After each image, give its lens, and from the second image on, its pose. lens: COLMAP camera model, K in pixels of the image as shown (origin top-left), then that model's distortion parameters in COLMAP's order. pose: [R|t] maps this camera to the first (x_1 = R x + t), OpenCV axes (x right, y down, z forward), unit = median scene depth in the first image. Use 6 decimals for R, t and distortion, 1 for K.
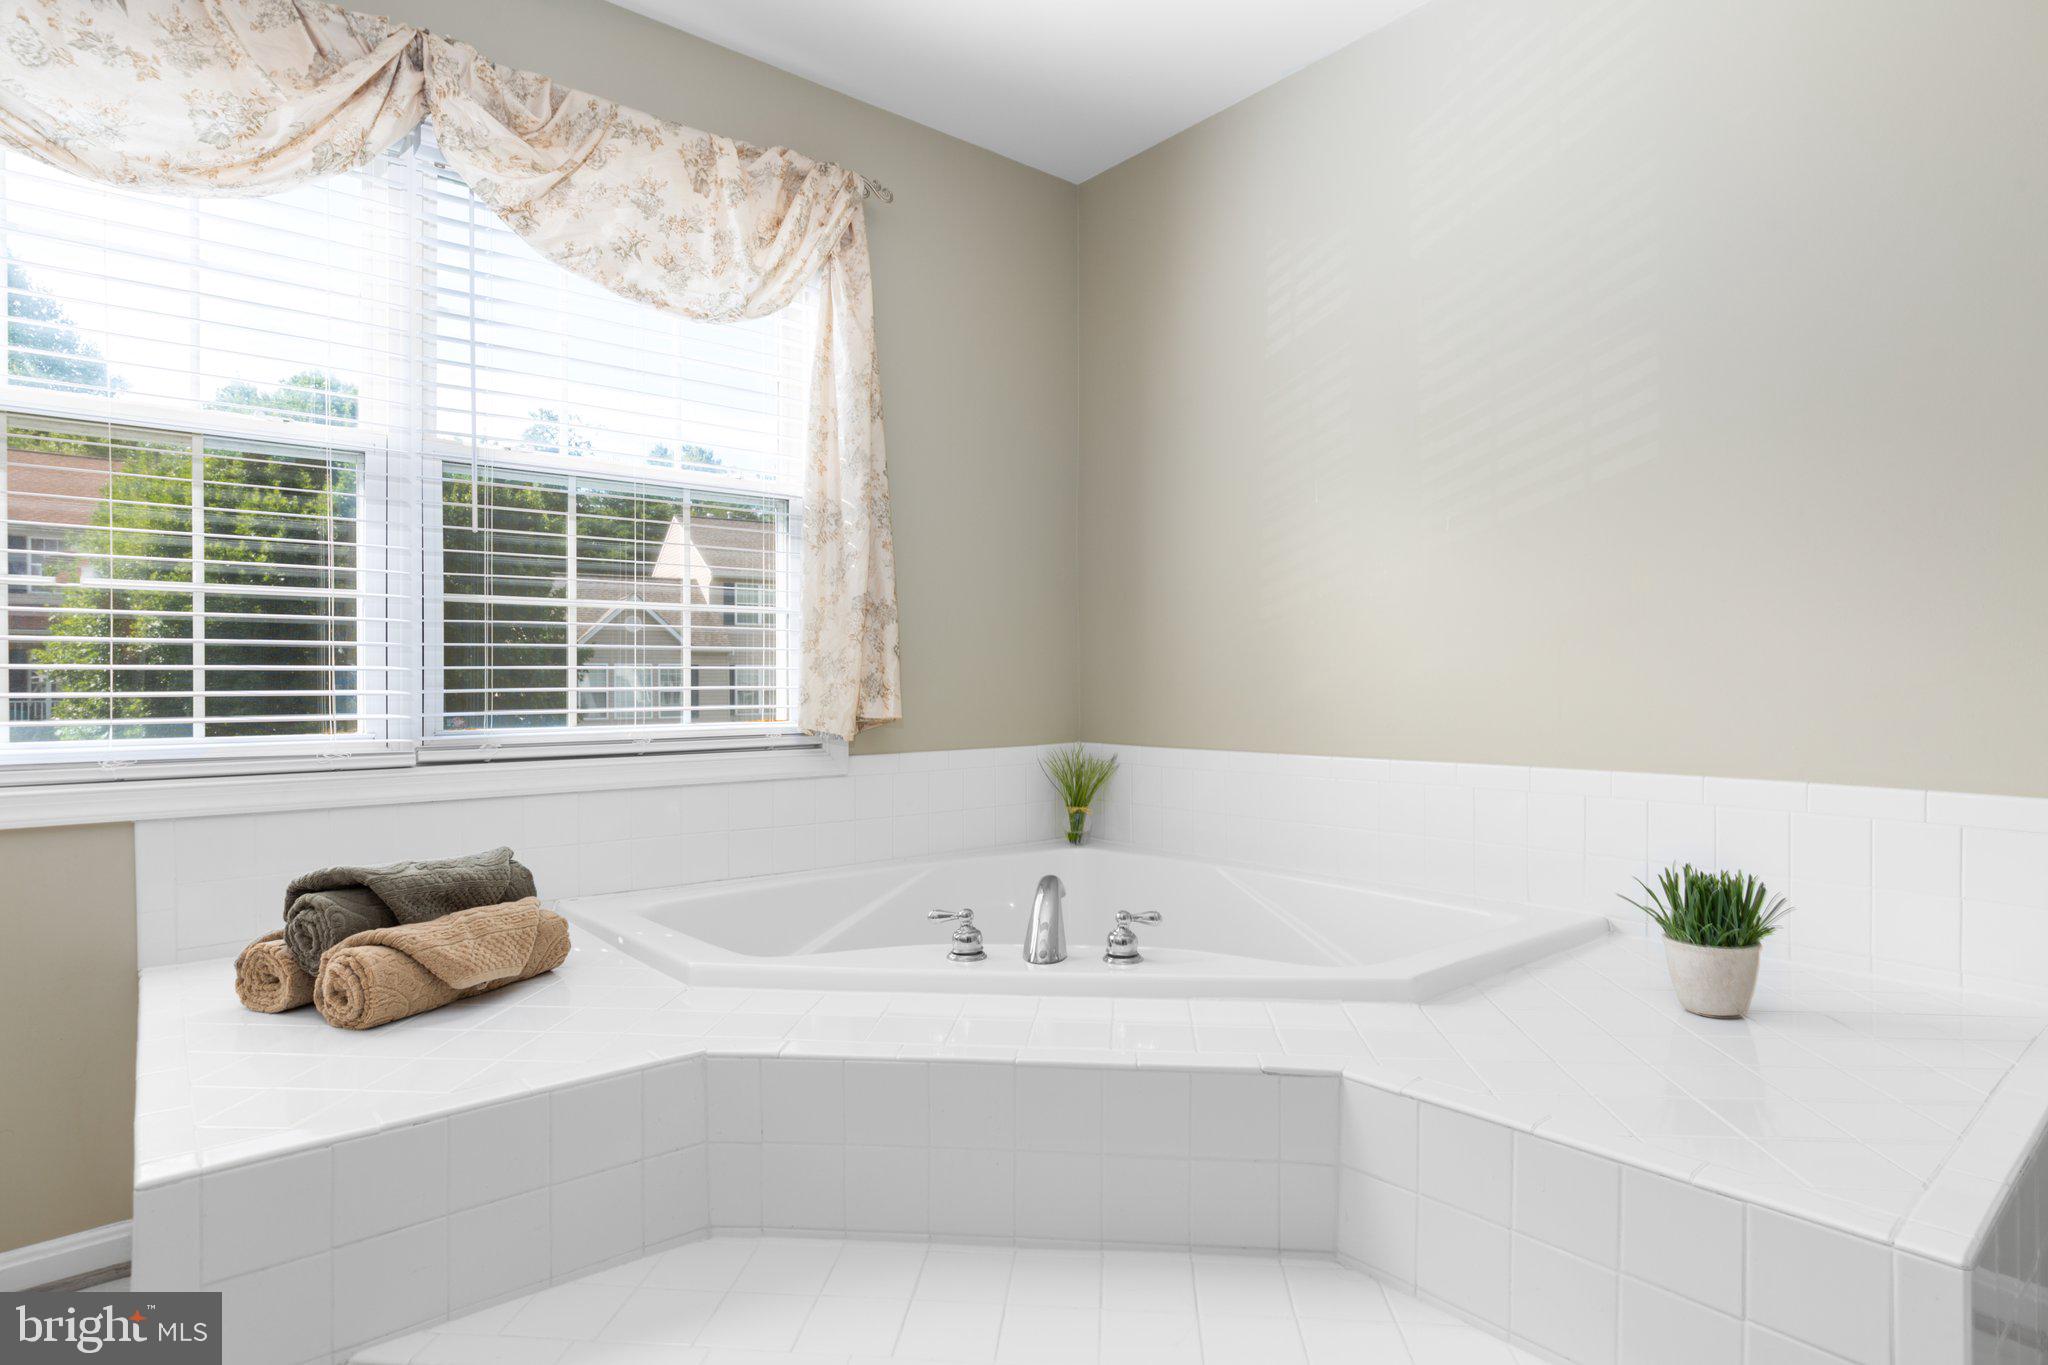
lens RADIAL K [[1062.0, 0, 1024.0], [0, 1062.0, 682.5], [0, 0, 1]] dist [0.002586, 0.000500]
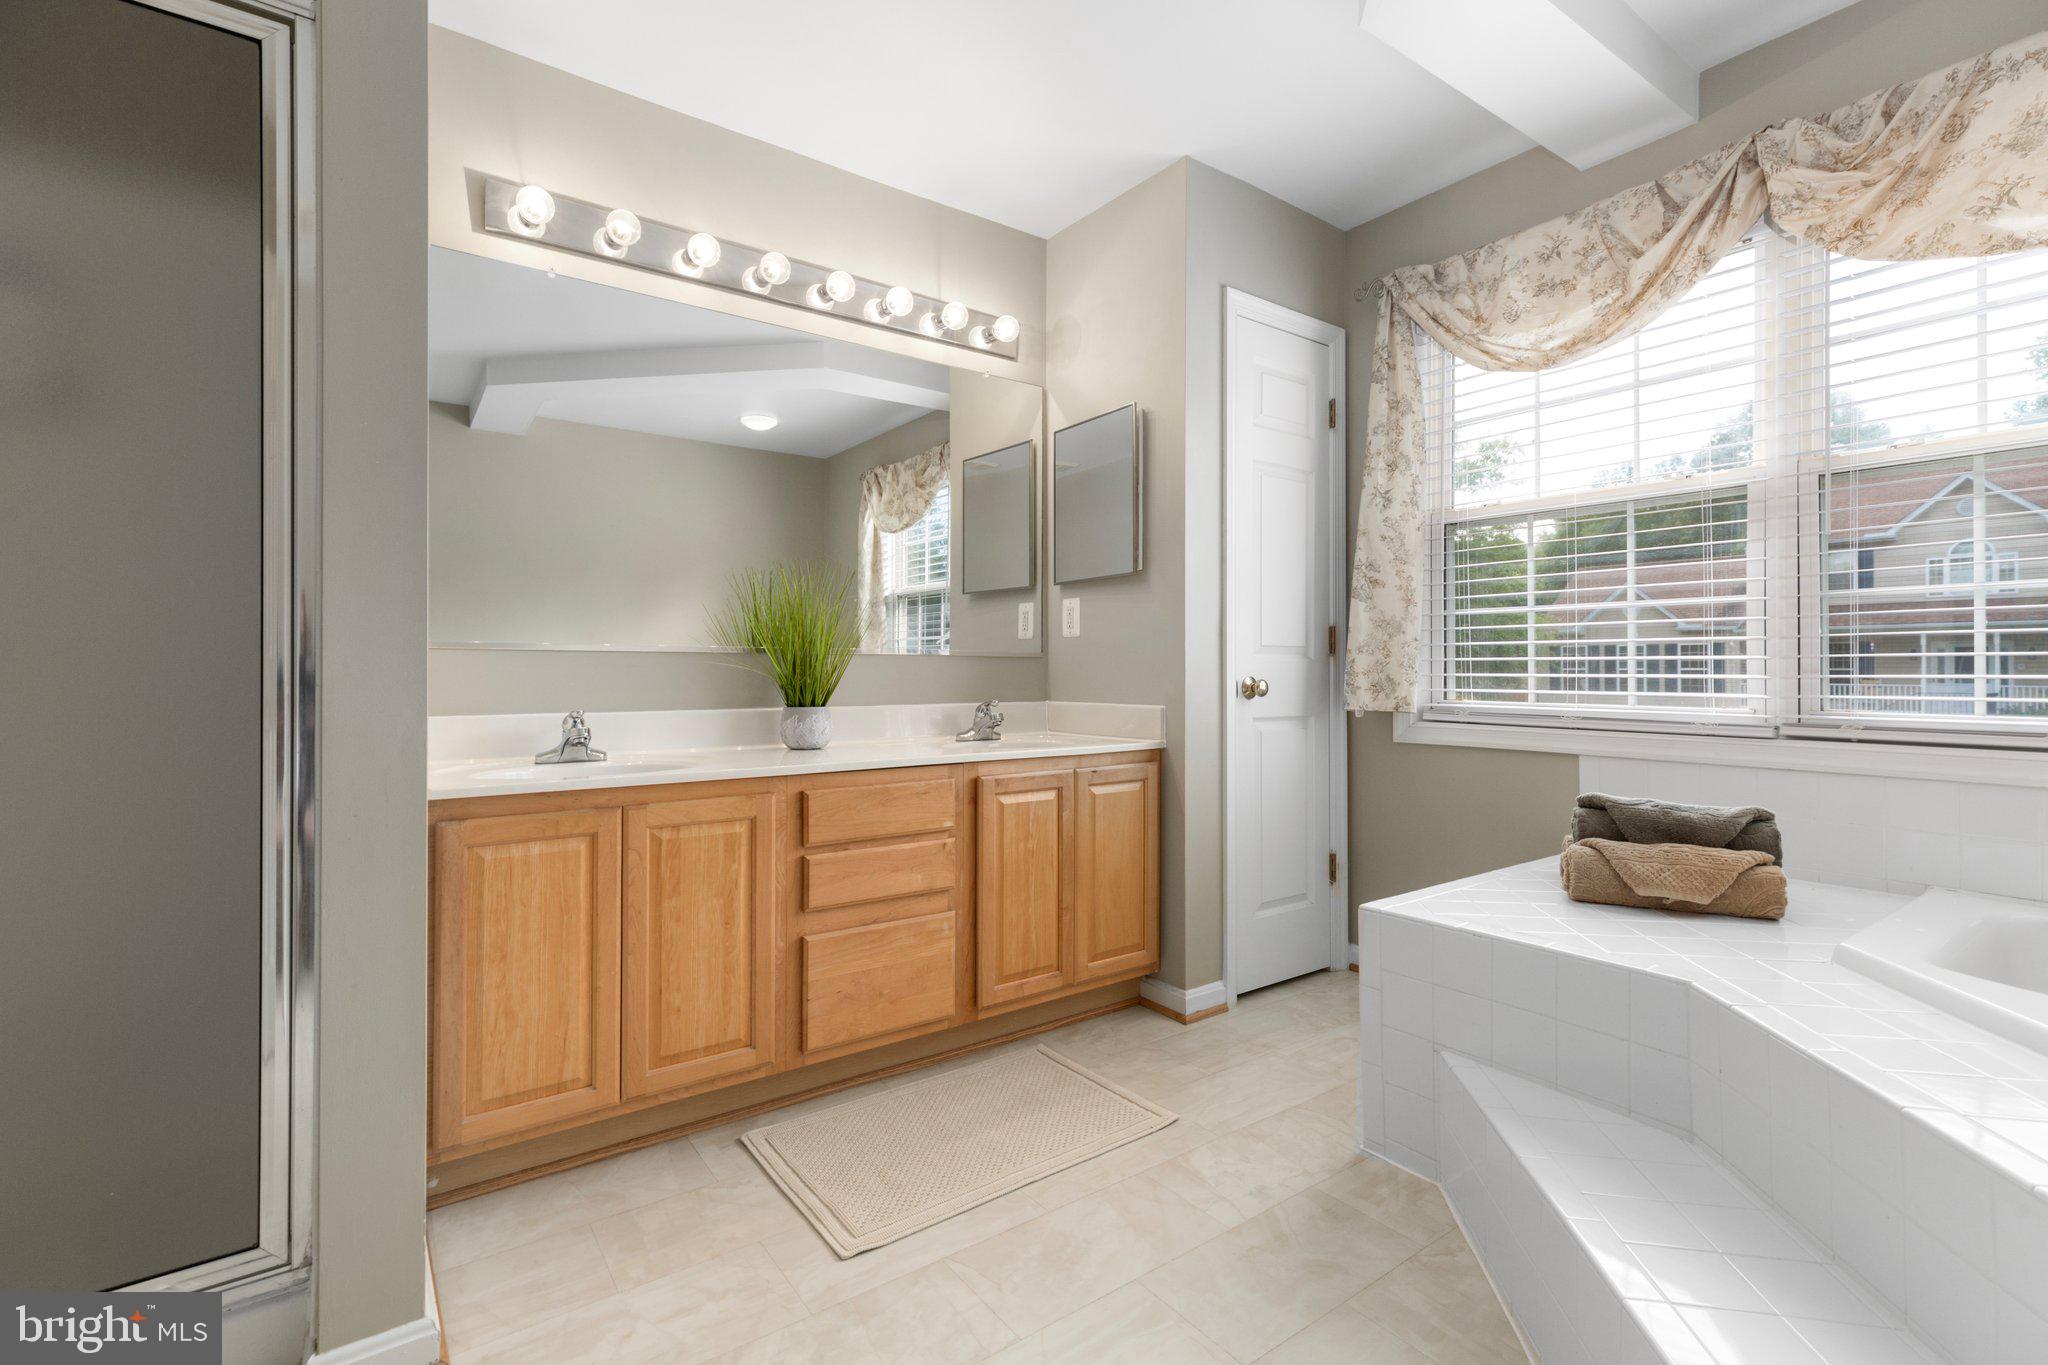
lens RADIAL K [[913.7, 0, 1022.2], [0, 913.7, 677.4], [0, 0, 1]] dist [0.002582, 0.000380]
pose [[-0.051953, 0.017668, -0.998493, 0.553679], [0.000029, 0.999844, 0.017690, -0.009143], [0.998650, 0.000890, -0.051946, 0.222631]]
